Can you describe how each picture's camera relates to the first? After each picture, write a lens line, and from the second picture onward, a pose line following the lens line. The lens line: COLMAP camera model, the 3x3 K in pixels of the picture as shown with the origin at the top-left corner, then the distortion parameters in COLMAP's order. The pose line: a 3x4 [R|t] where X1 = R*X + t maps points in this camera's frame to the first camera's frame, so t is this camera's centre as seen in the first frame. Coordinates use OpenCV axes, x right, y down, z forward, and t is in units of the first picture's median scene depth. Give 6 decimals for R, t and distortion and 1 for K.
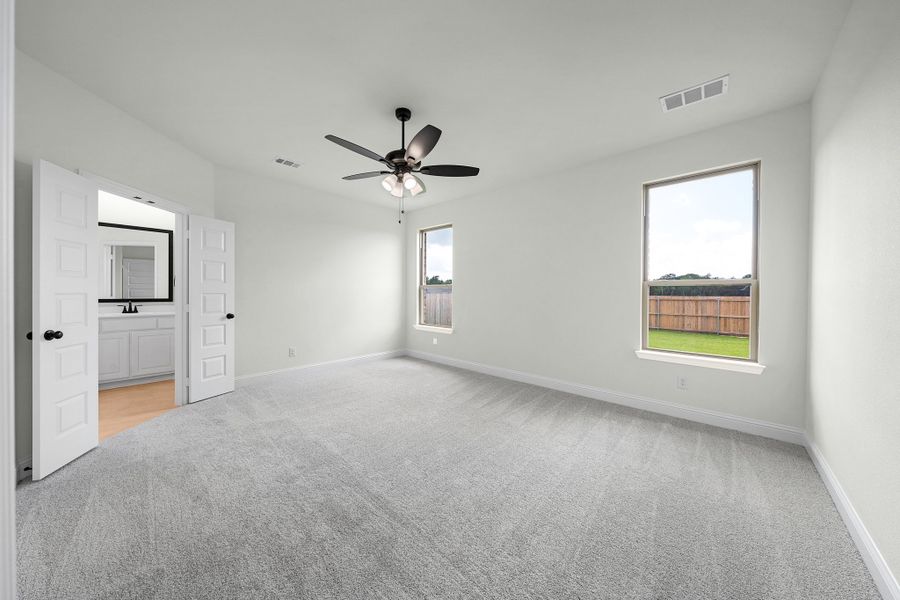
lens RADIAL K [[305.8, 0, 449.2], [0, 305.8, 296.5], [0, 0, 1]] dist [-0.000827, 0.000067]
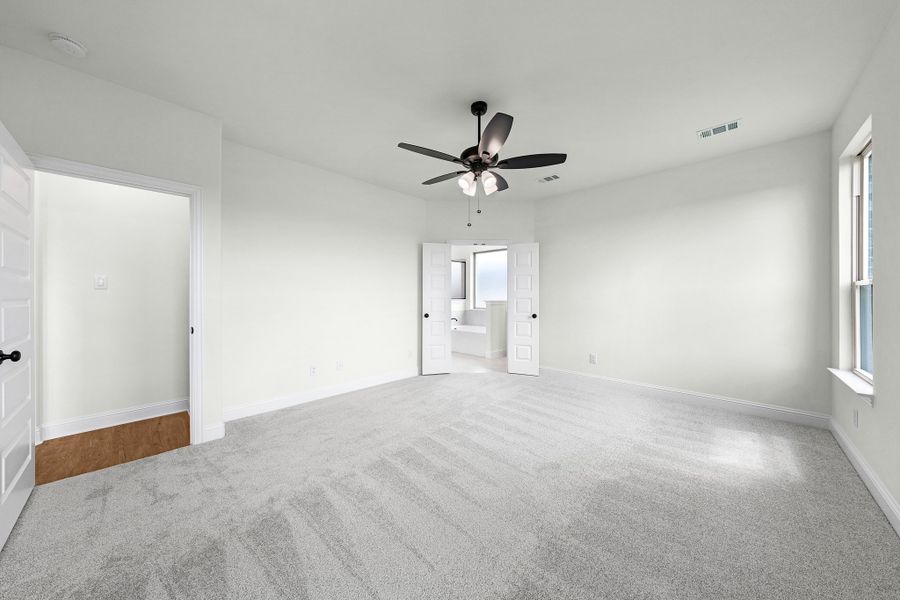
lens RADIAL K [[305.8, 0, 448.7], [0, 305.8, 296.5], [0, 0, 1]] dist [-0.000827, 0.000067]
pose [[-0.046677, -0.007081, -0.998885, 0.583923], [-0.012303, 0.999903, -0.006514, -0.004538], [0.998834, 0.011986, -0.046760, 0.709949]]
